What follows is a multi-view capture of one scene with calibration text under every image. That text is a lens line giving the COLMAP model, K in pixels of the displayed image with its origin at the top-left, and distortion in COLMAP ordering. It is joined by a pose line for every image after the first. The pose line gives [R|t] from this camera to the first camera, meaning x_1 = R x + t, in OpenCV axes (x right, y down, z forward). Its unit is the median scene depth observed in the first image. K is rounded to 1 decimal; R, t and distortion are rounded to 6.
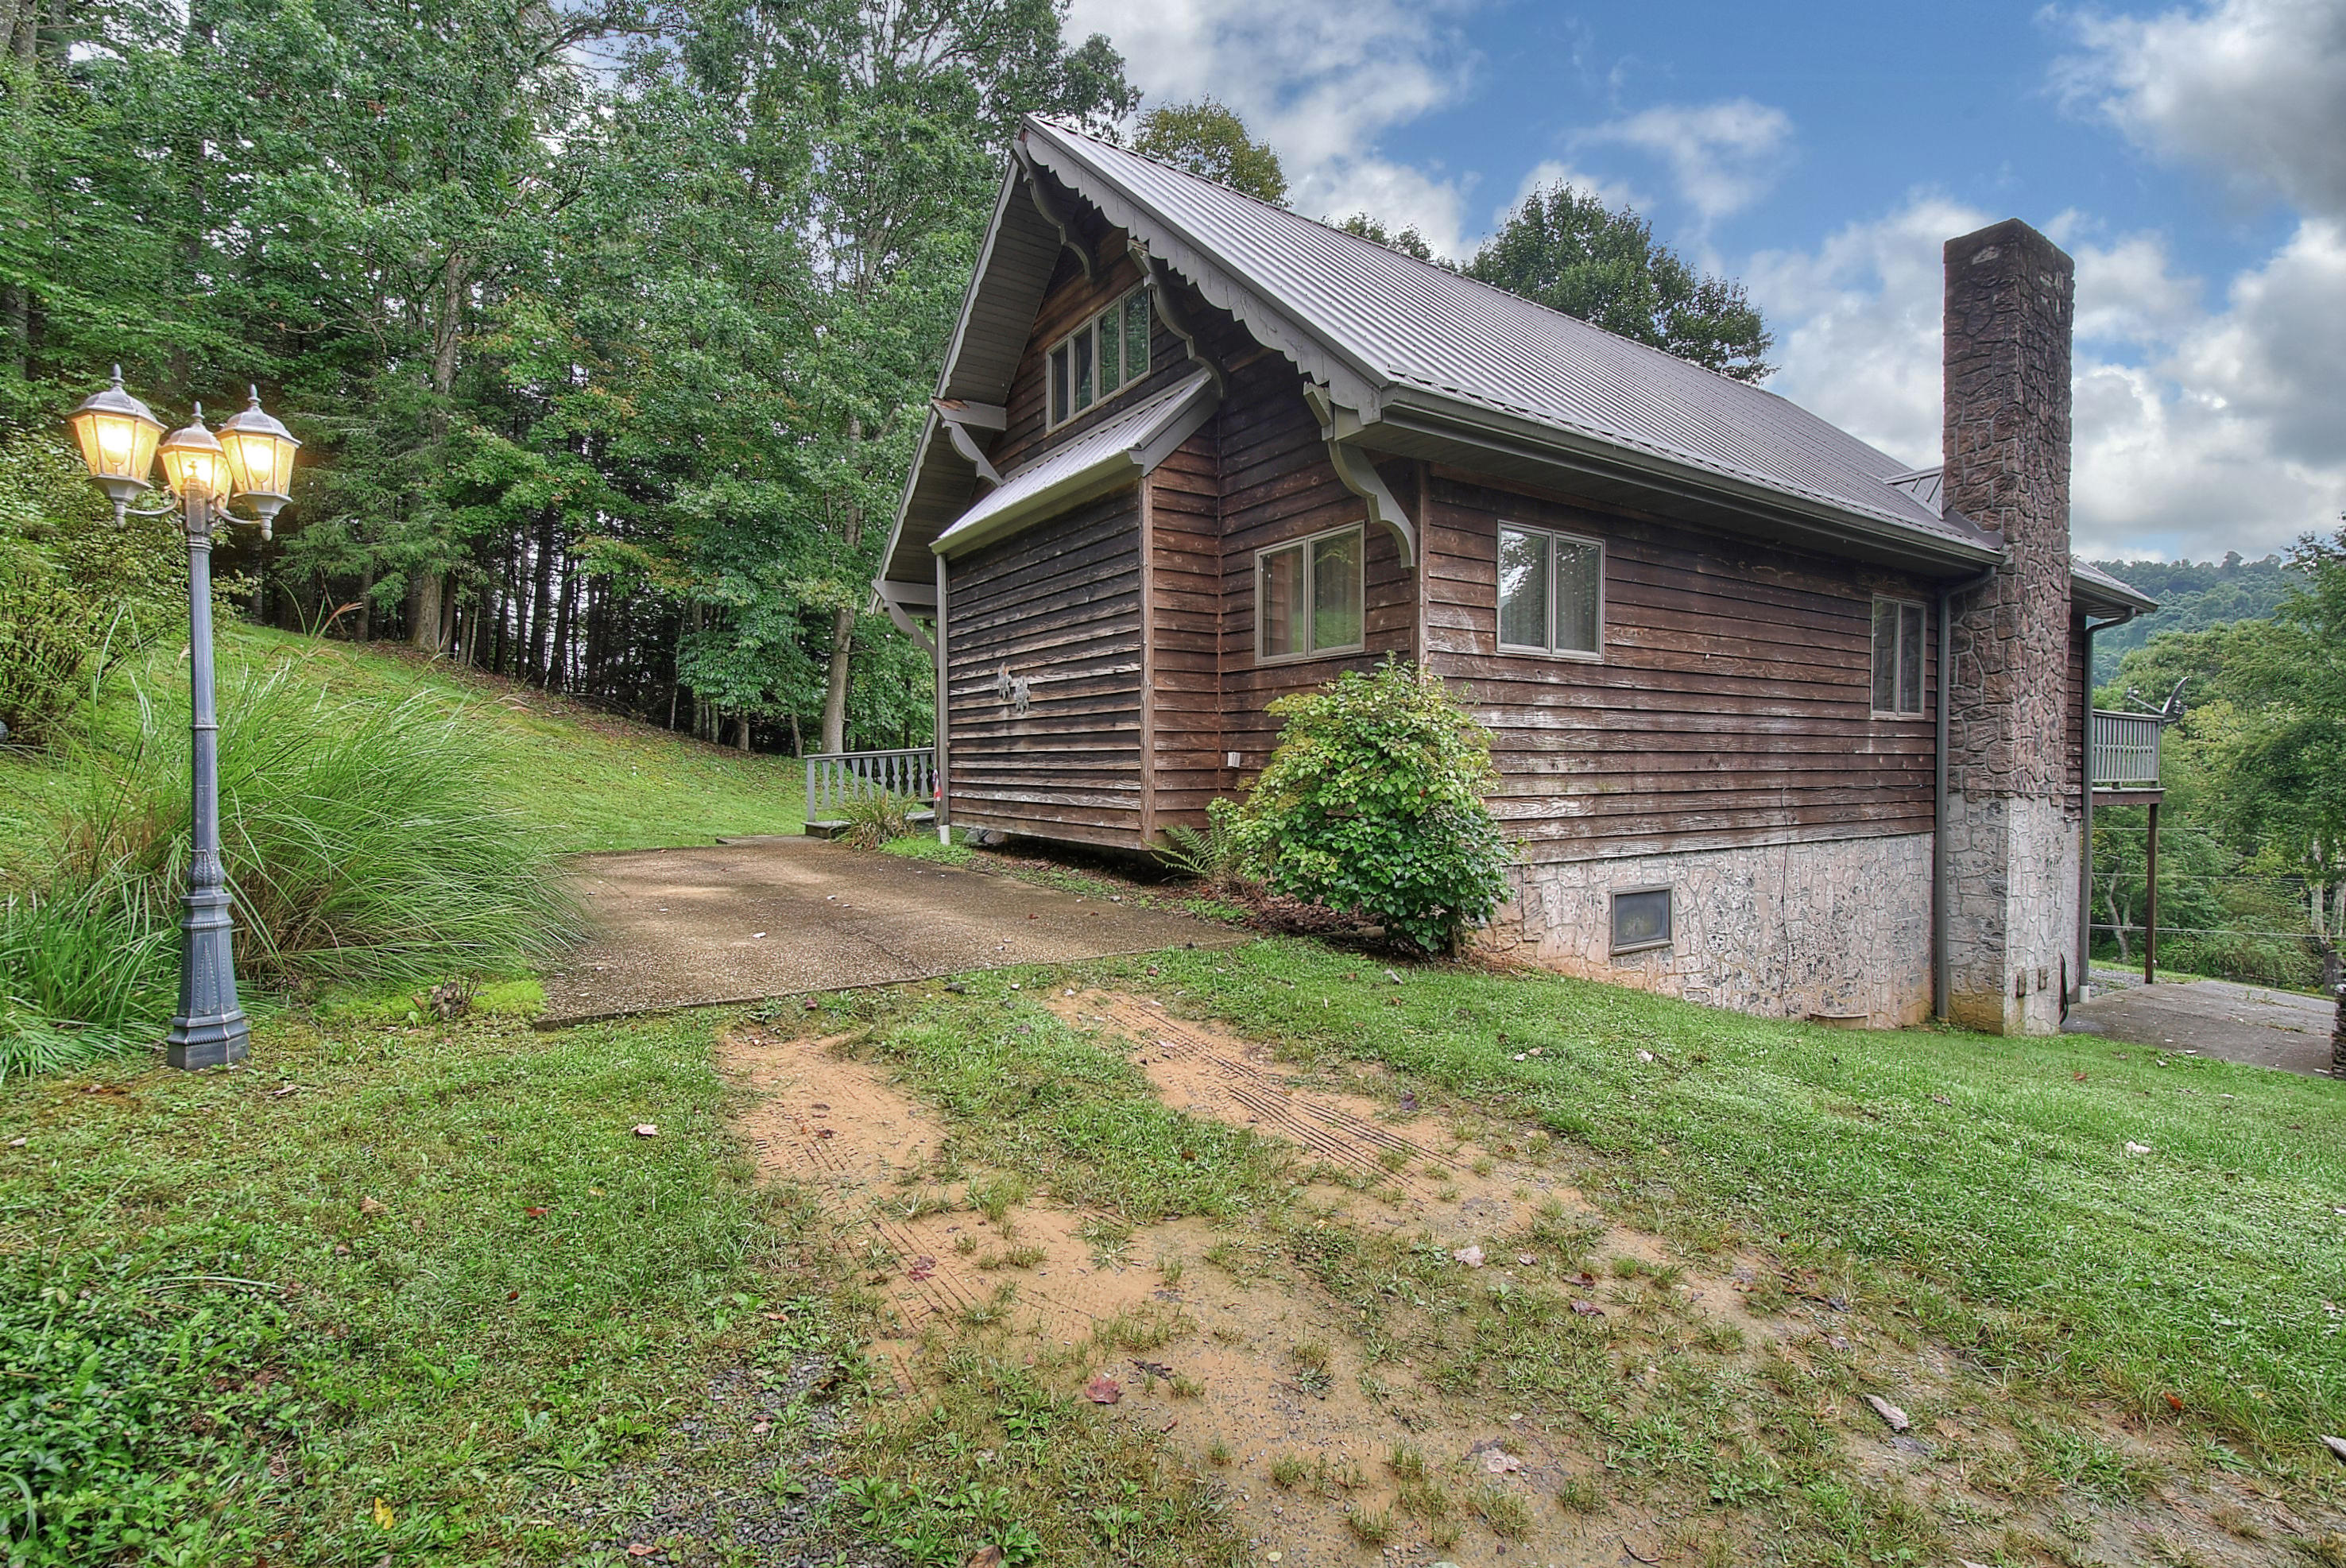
lens RADIAL K [[1058.4, 0, 1173.0], [0, 1058.4, 784.0], [0, 0, 1]] dist [-0.003162, -0.000823]
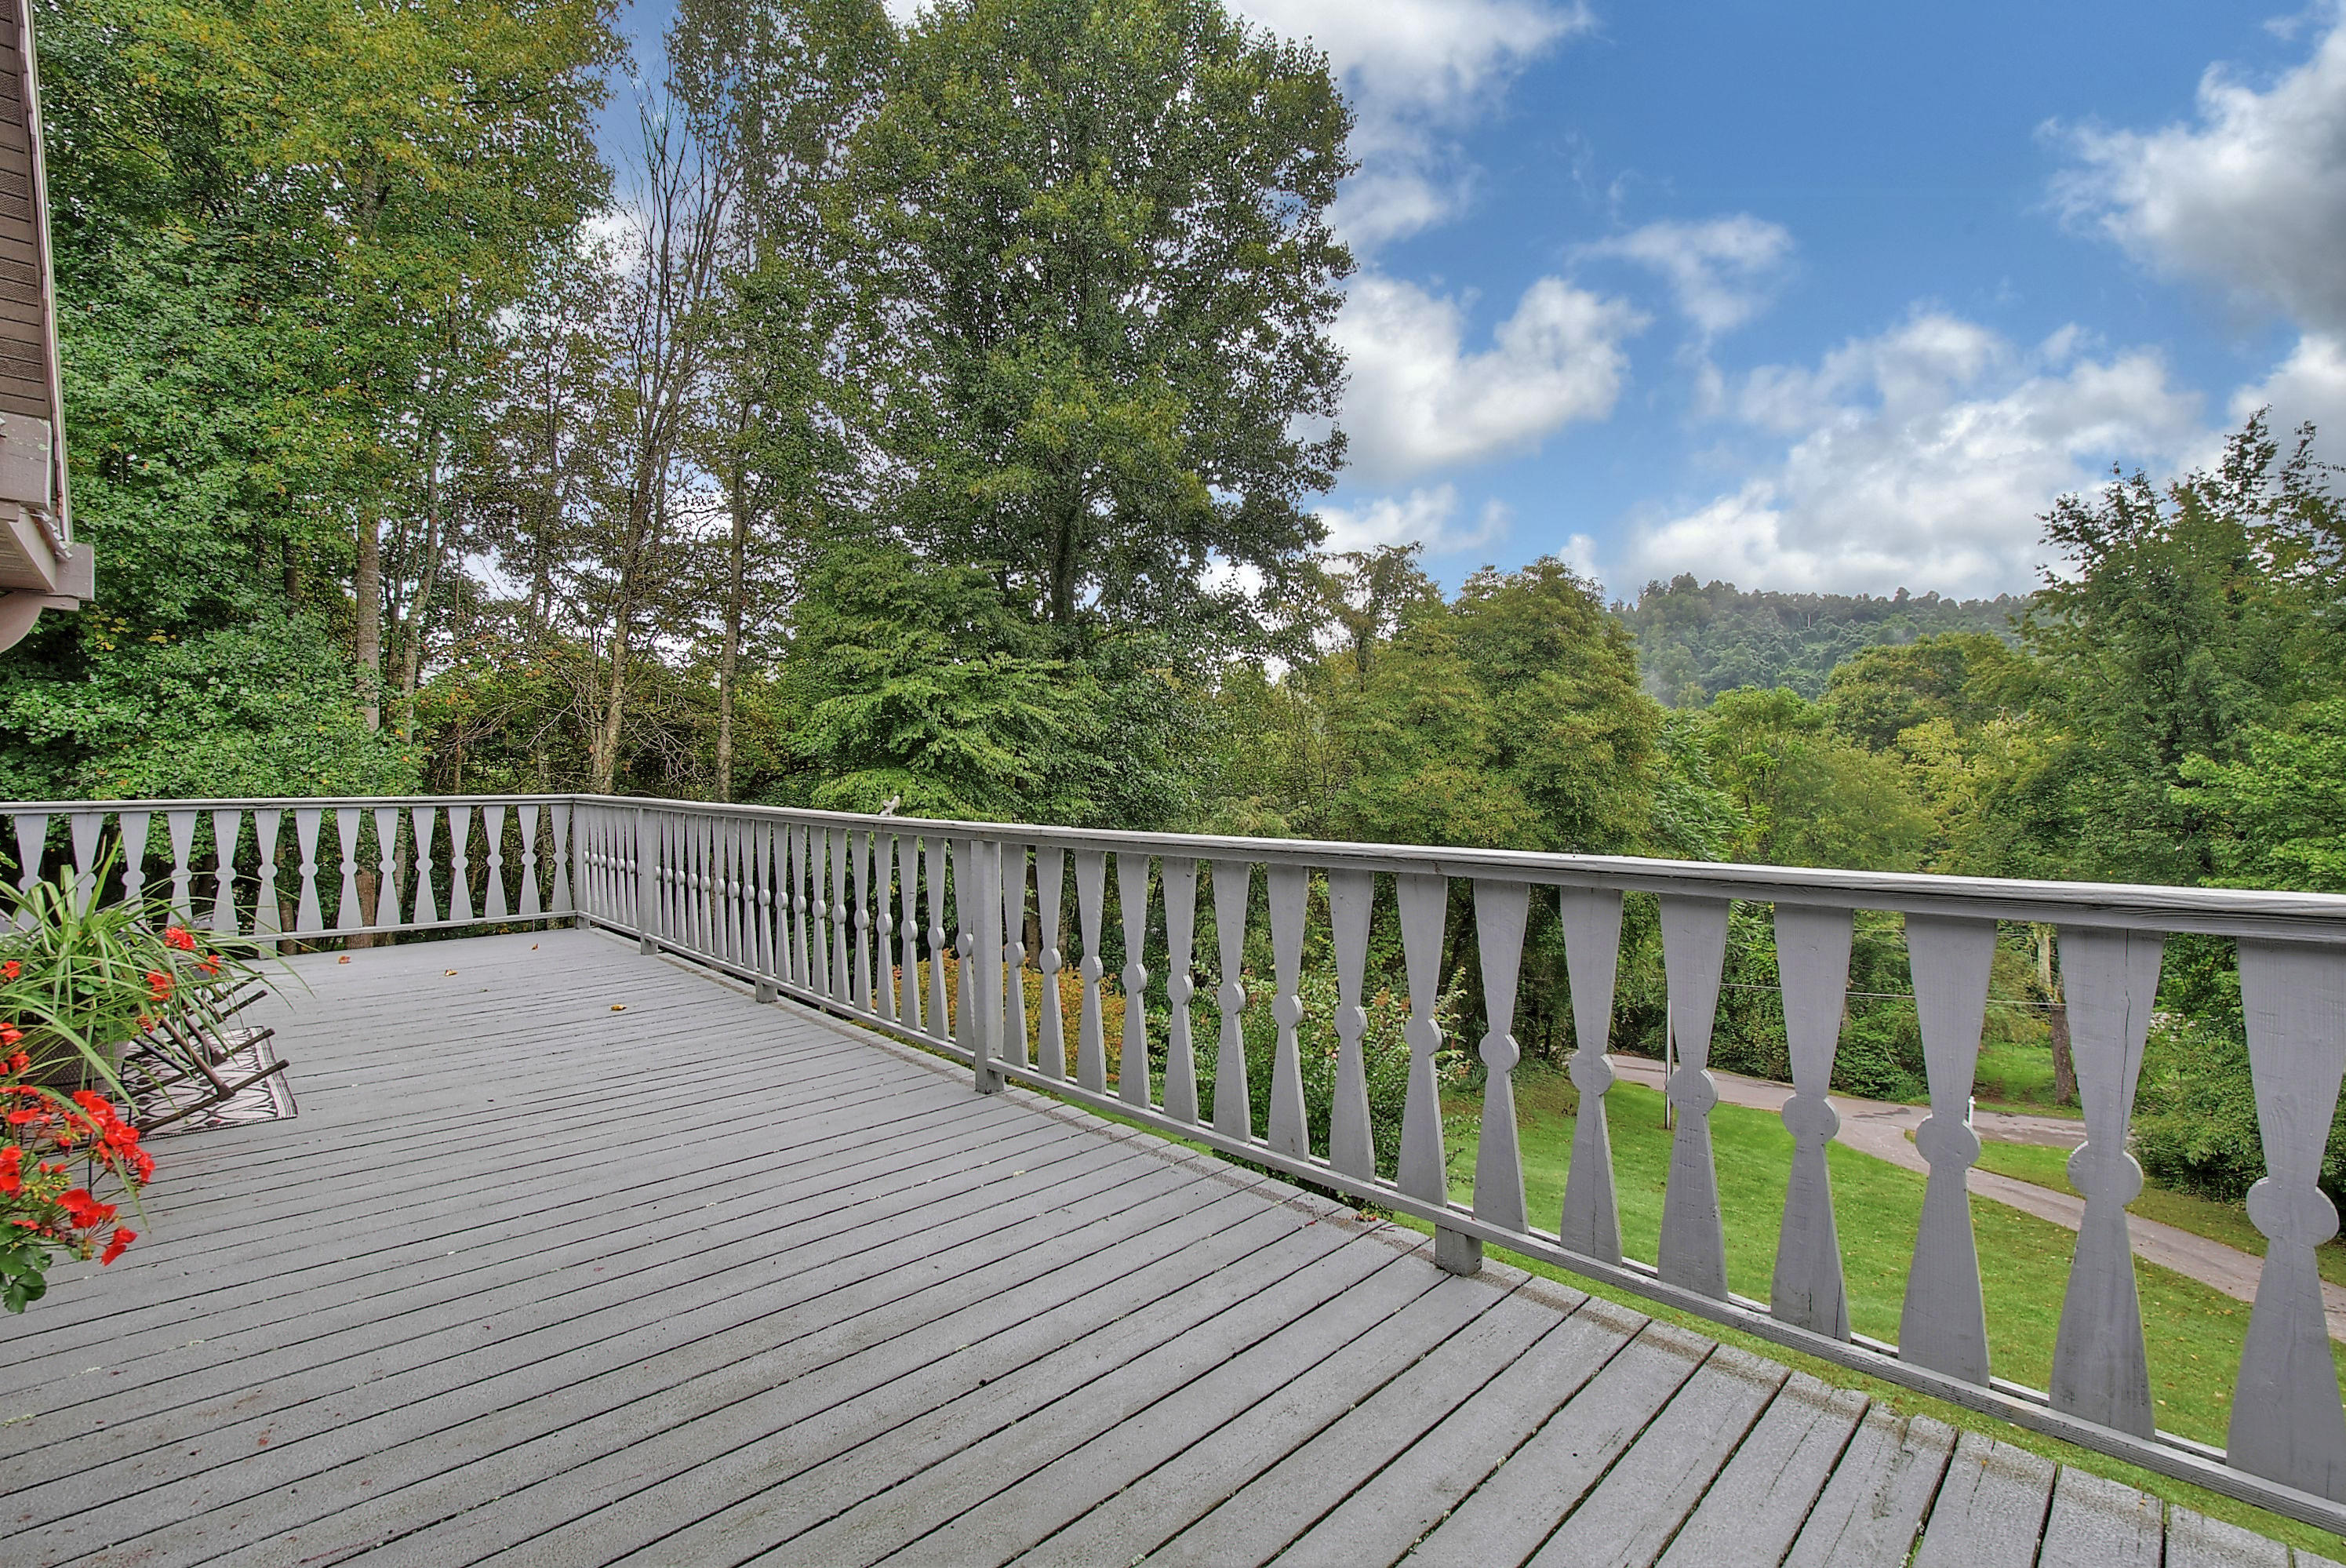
lens RADIAL K [[1028.0, 0, 1165.8], [0, 1028.0, 778.5], [0, 0, 1]] dist [0.000633, -0.007638]
pose [[0.985924, -0.002380, 0.167176, 0.325445], [0.004656, 0.999902, -0.013226, -0.030964], [-0.167129, 0.013818, 0.985838, 0.395602]]
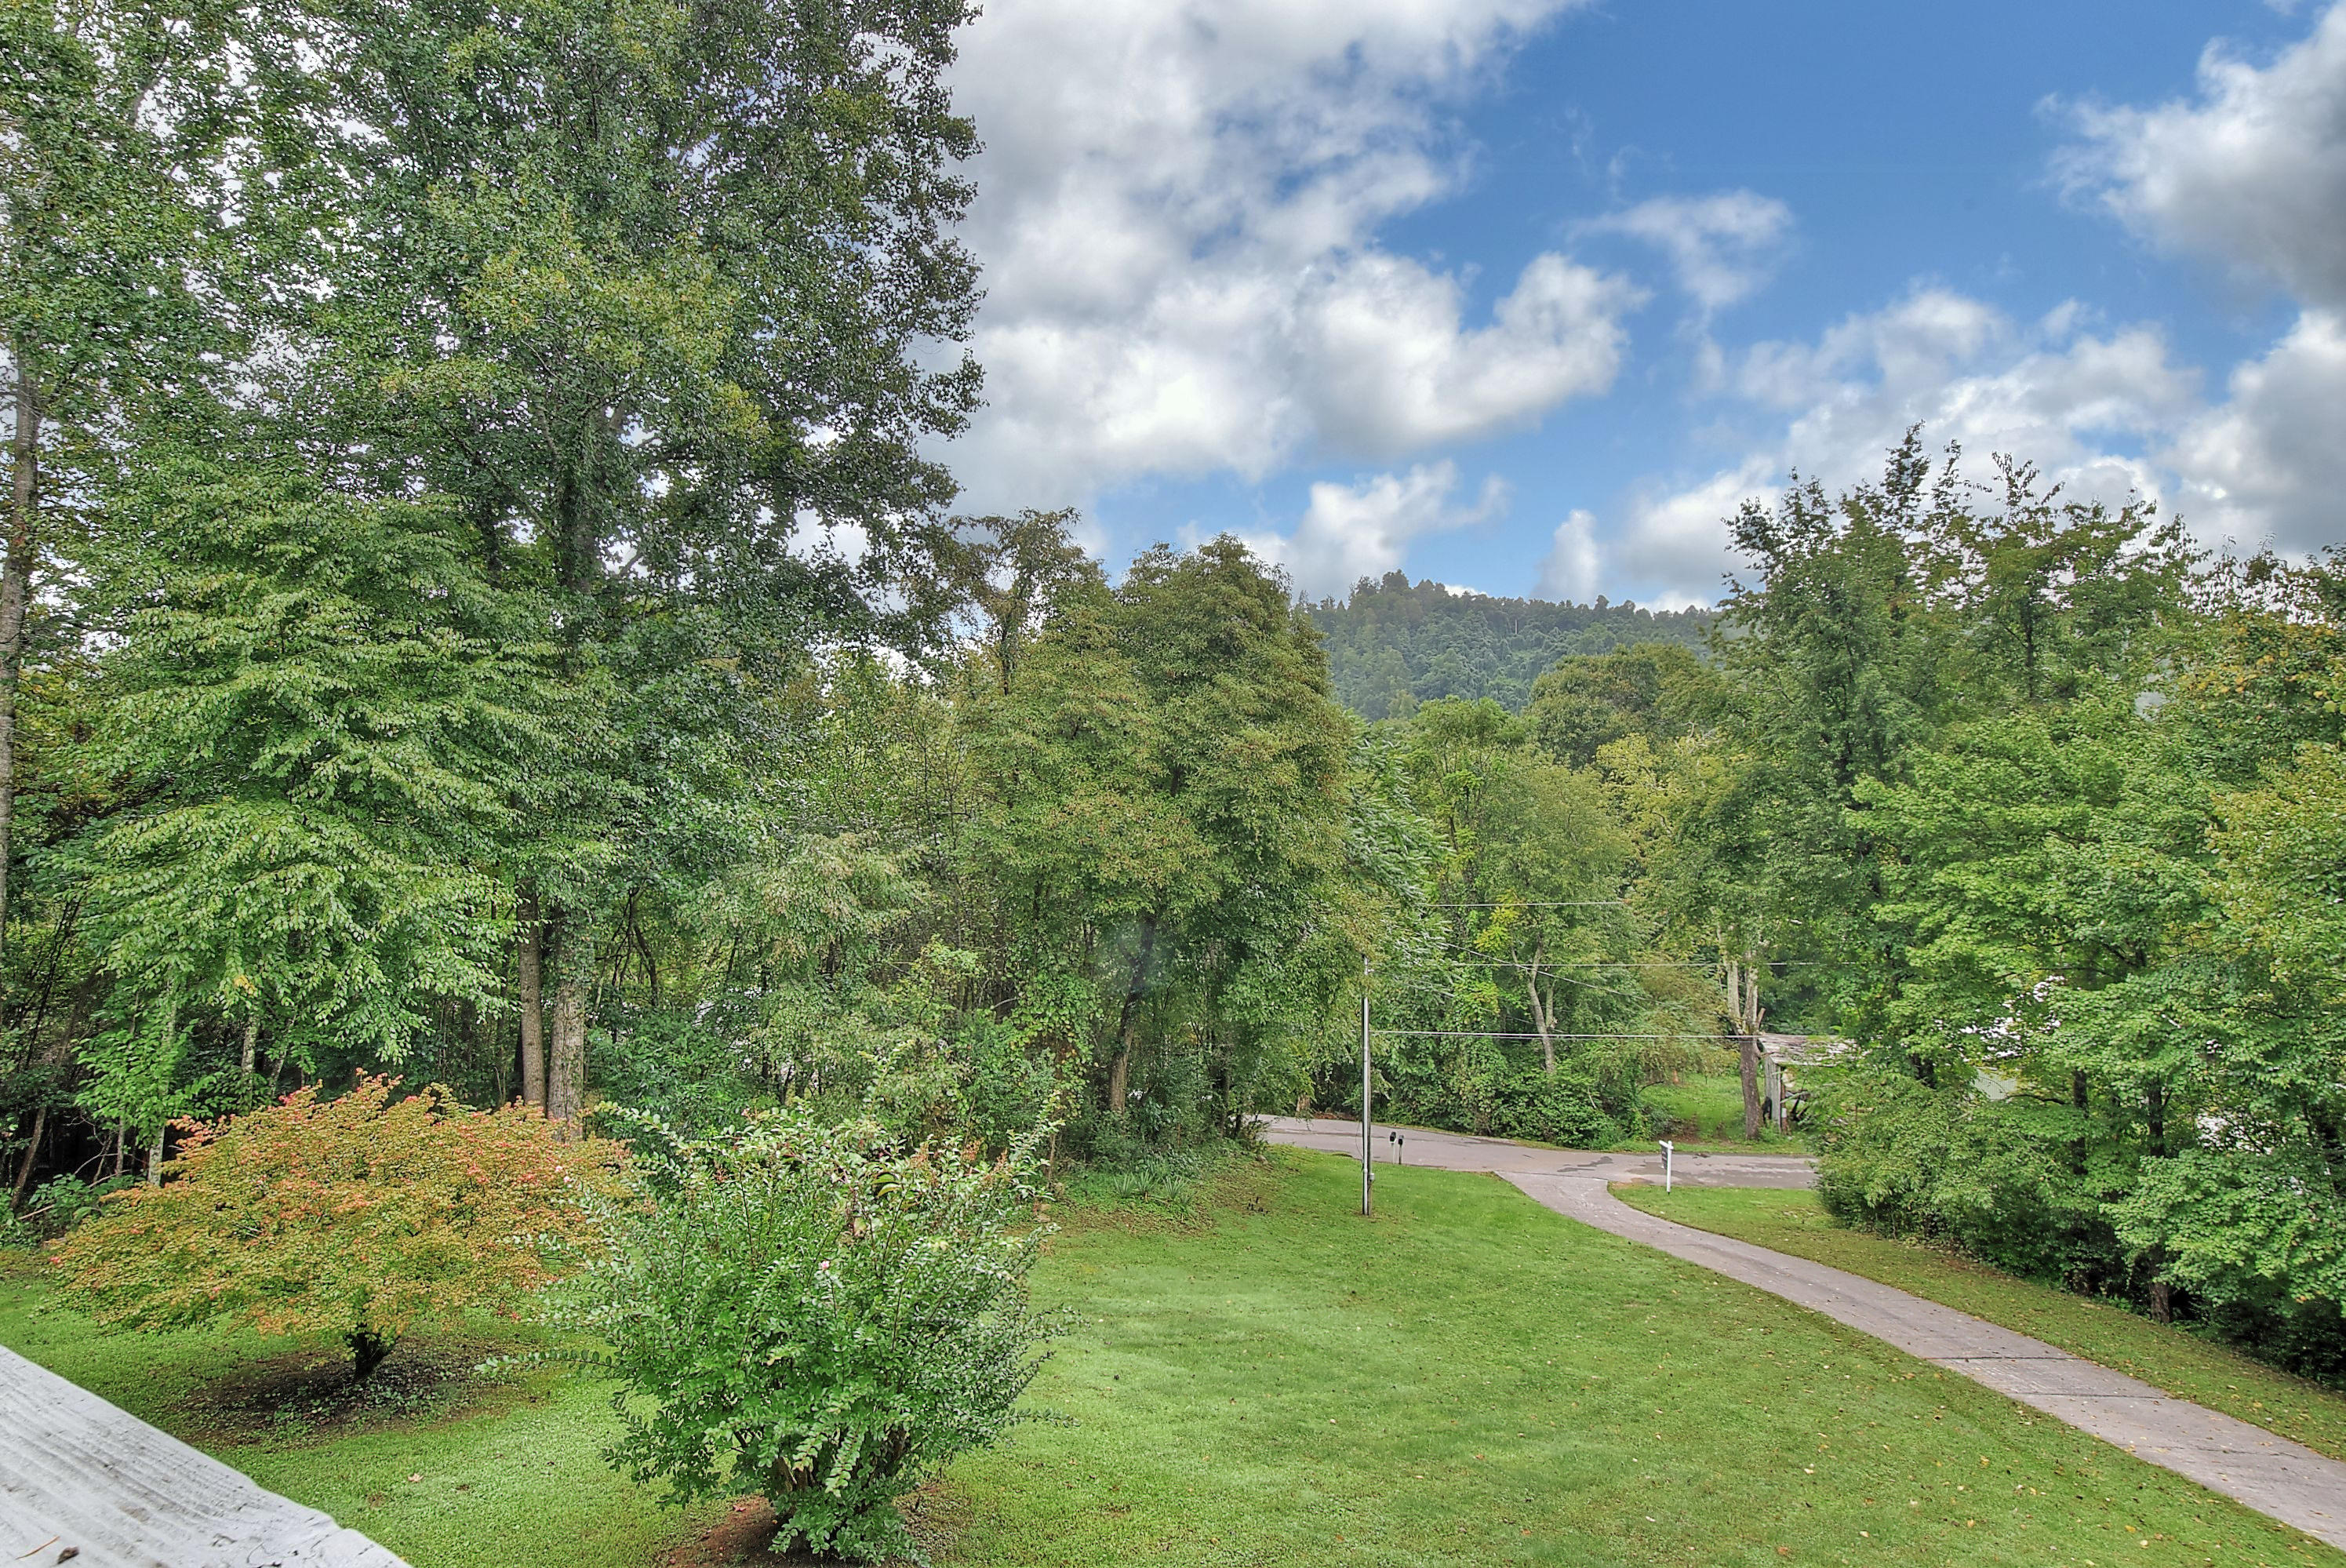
lens RADIAL K [[1236.1, 0, 1163.5], [0, 1236.1, 779.2], [0, 0, 1]] dist [-0.009388, -0.000660]
pose [[0.901225, -0.000692, 0.433350, 0.366423], [0.012756, 0.999608, -0.024932, -0.036393], [-0.433163, 0.027997, 0.900881, 0.433381]]
